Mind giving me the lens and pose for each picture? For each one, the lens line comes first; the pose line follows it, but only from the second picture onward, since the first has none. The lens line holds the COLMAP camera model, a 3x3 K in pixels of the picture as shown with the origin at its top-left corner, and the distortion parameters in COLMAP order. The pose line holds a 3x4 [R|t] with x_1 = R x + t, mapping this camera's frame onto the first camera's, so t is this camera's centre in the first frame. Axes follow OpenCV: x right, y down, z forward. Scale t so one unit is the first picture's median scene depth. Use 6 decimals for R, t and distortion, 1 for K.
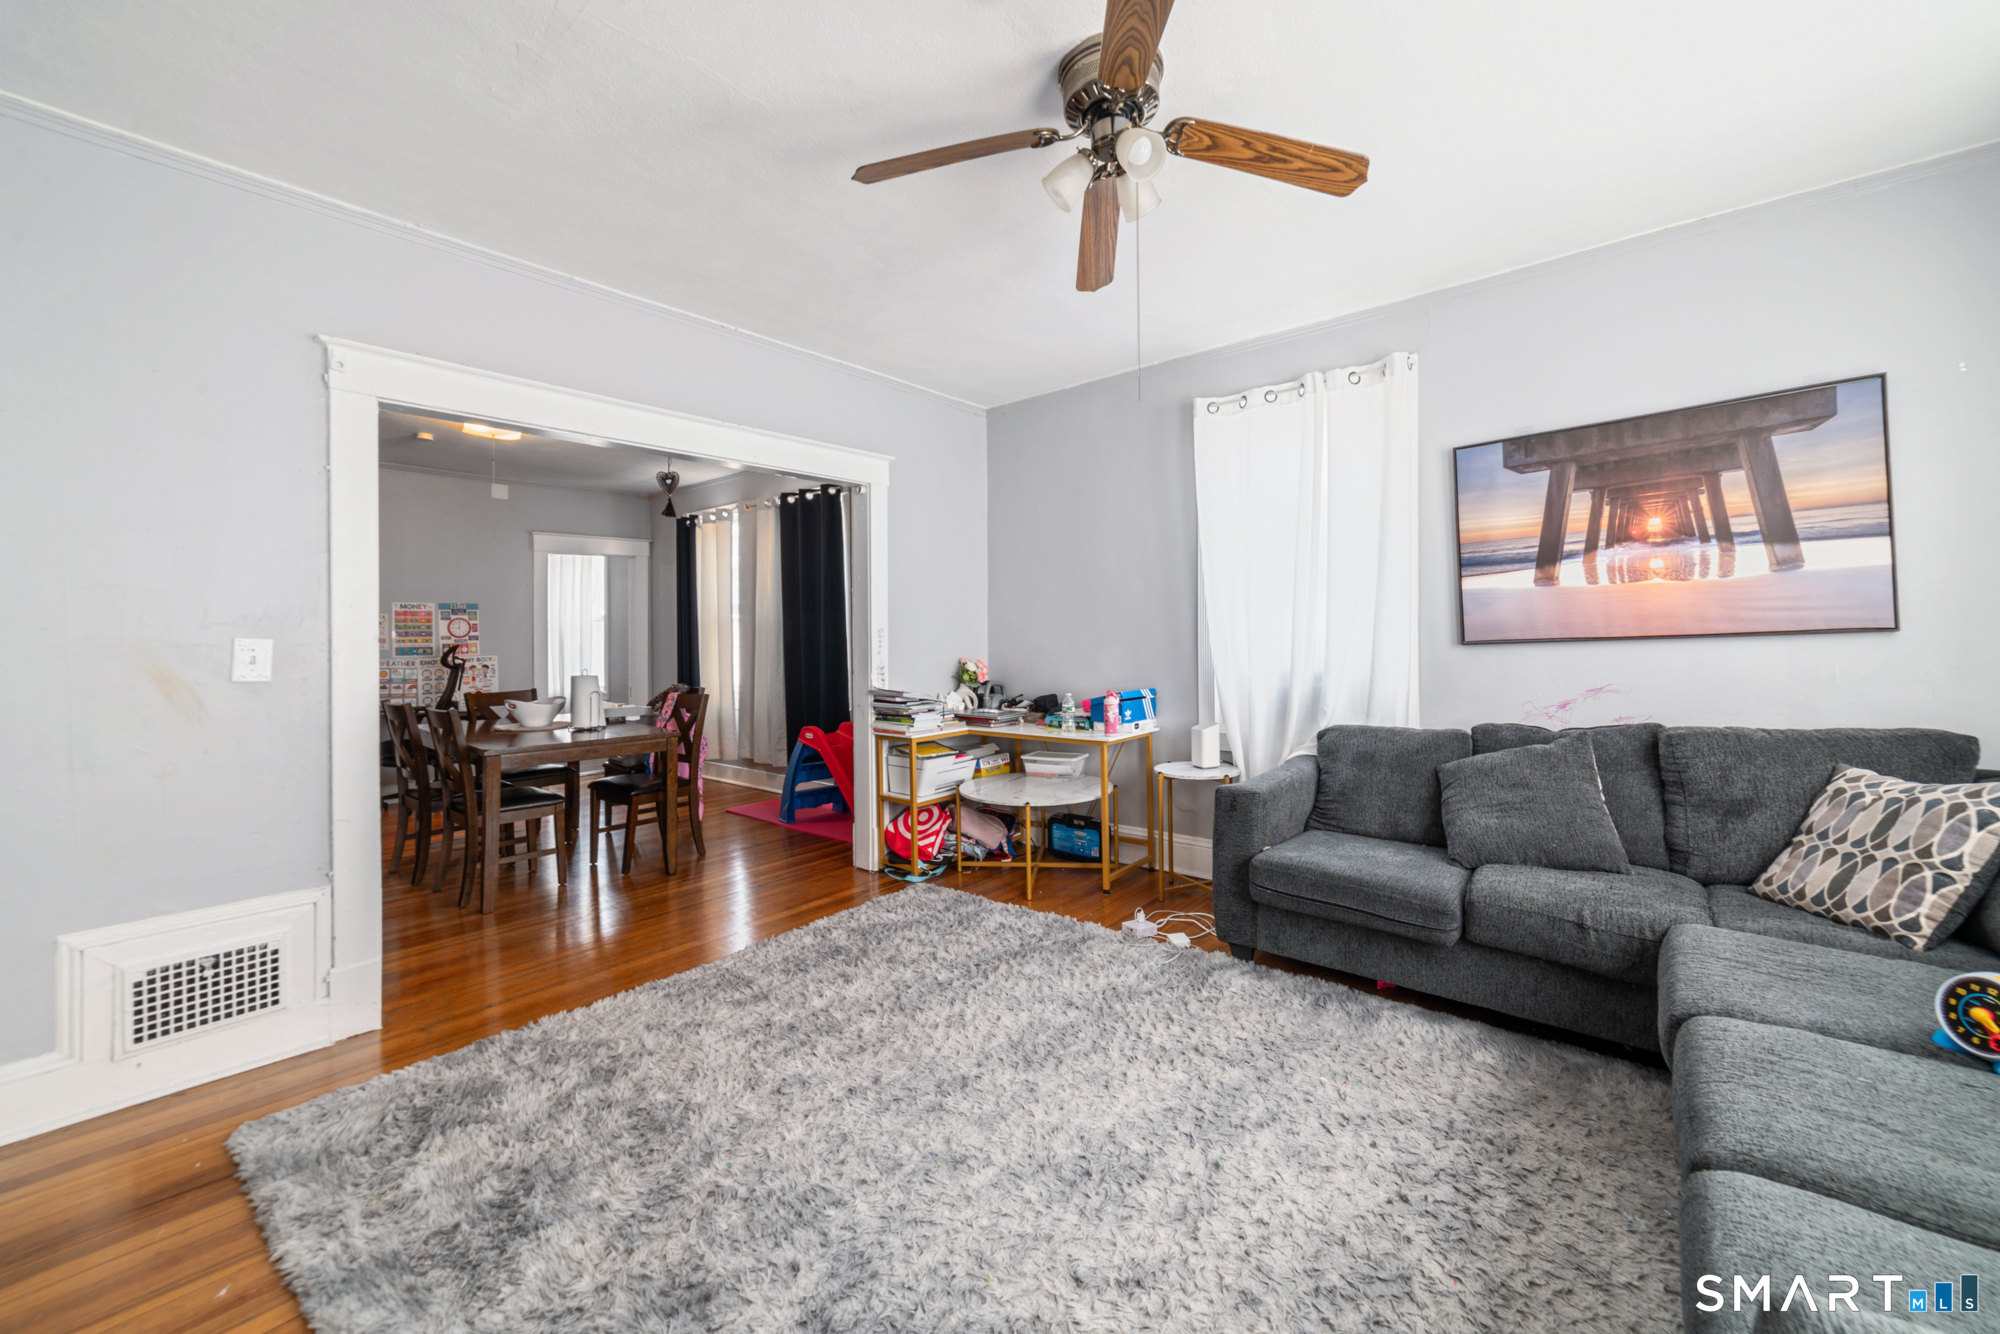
lens RADIAL K [[761.6, 0, 1009.9], [0, 761.6, 663.7], [0, 0, 1]] dist [-0.001030, -0.000083]
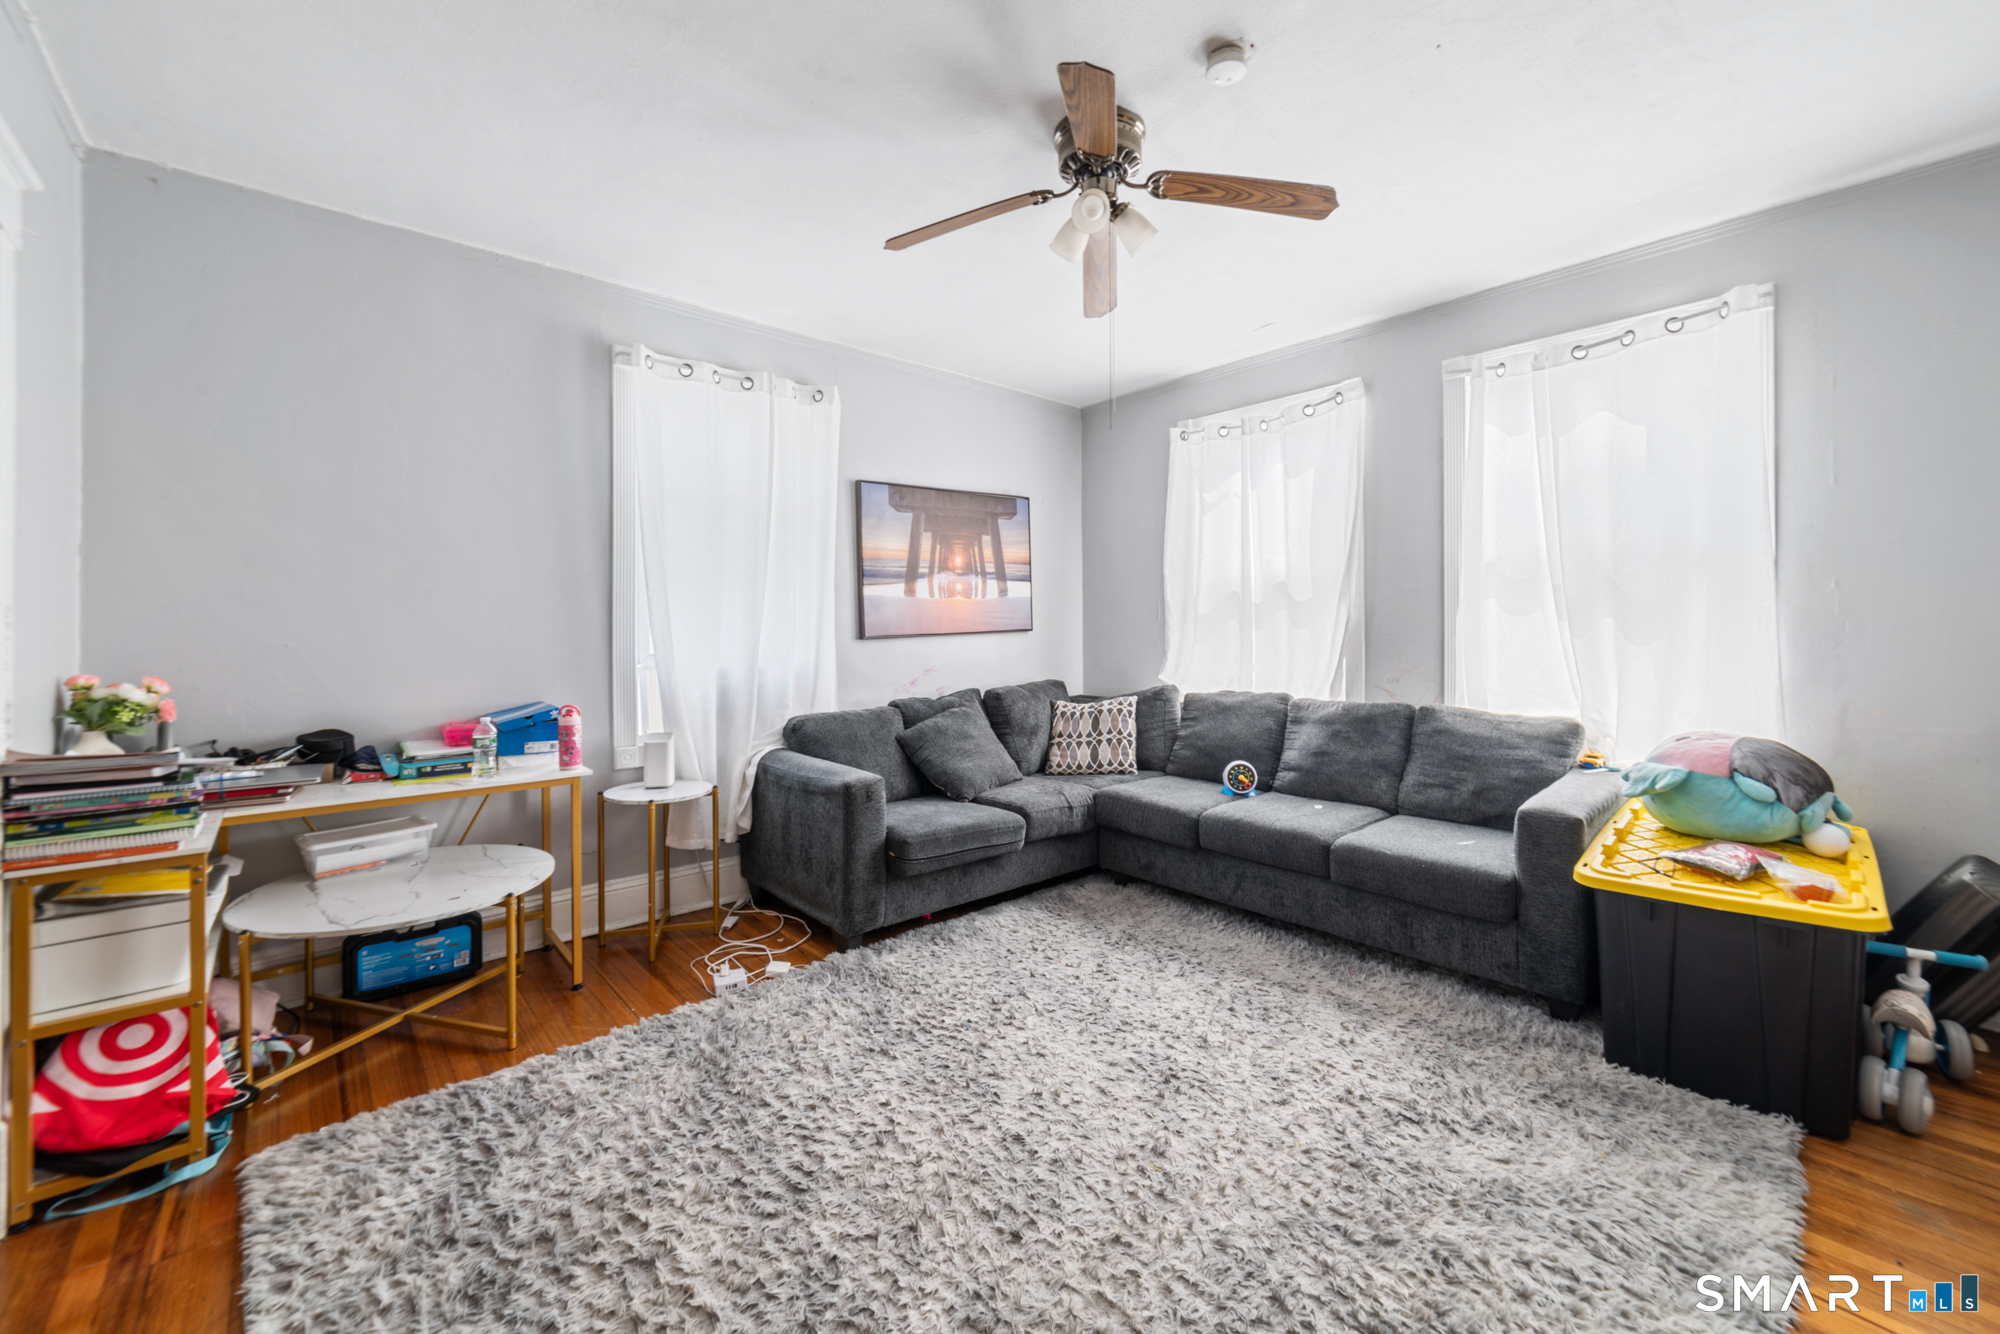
lens RADIAL K [[781.8, 0, 1001.2], [0, 781.8, 642.0], [0, 0, 1]] dist [-0.001494, 0.000169]
pose [[0.164955, -0.005449, 0.986286, -0.711617], [0.032523, 0.999471, 0.000082, -0.014795], [-0.985765, 0.032064, 0.165045, 0.642655]]
